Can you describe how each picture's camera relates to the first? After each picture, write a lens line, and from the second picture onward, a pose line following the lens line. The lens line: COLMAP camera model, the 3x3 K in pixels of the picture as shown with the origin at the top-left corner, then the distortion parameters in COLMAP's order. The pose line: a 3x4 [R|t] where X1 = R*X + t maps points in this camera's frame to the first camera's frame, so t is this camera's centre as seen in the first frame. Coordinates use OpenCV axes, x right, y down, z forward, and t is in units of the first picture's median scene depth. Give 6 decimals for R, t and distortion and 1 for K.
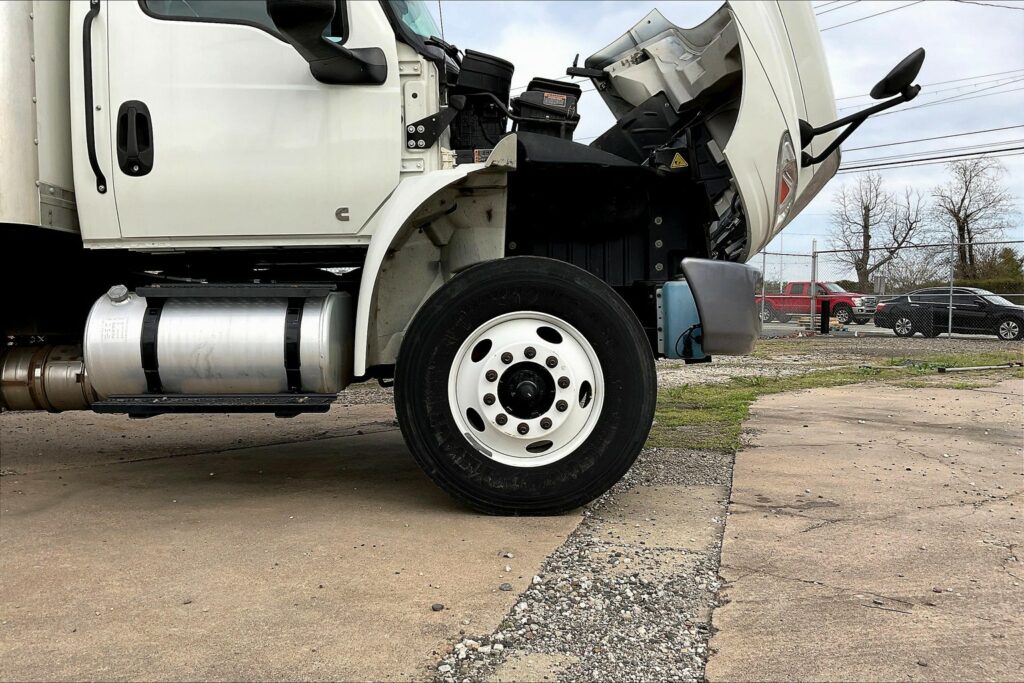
lens RADIAL K [[826.9, 0, 514.1], [0, 826.9, 346.4], [0, 0, 1]] dist [0.005917, -0.006895]
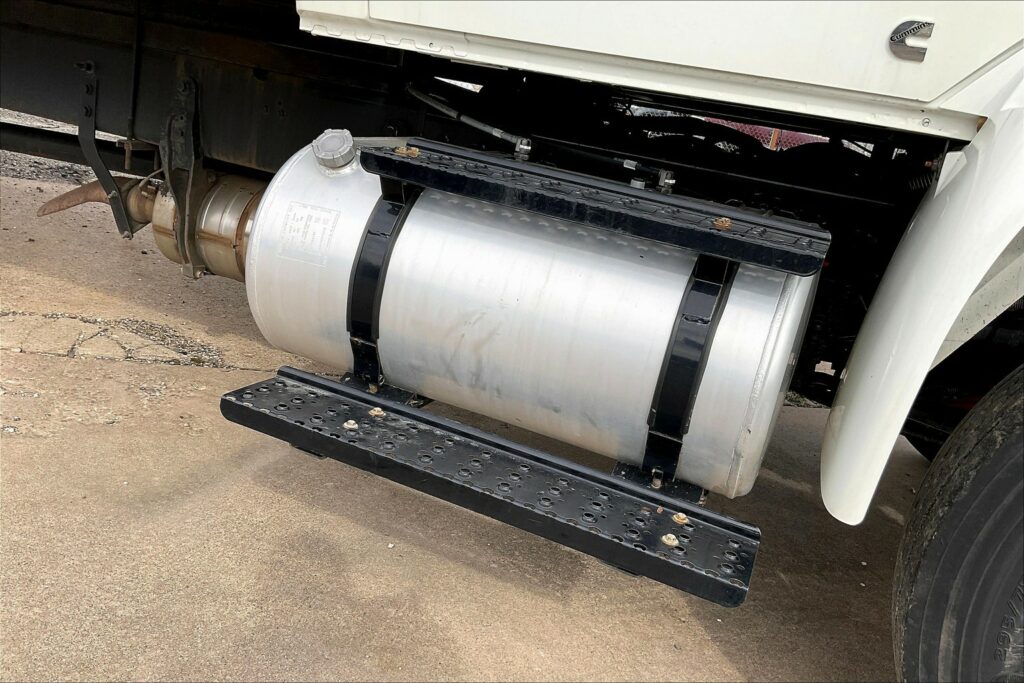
lens RADIAL K [[826.9, 0, 506.4], [0, 826.9, 342.9], [0, 0, 1]] dist [0.005917, -0.006895]
pose [[0.891547, 0.285158, -0.351893, -0.205567], [-0.202337, 0.945847, 0.253836, -0.095042], [0.405220, -0.155106, 0.900966, 0.609061]]
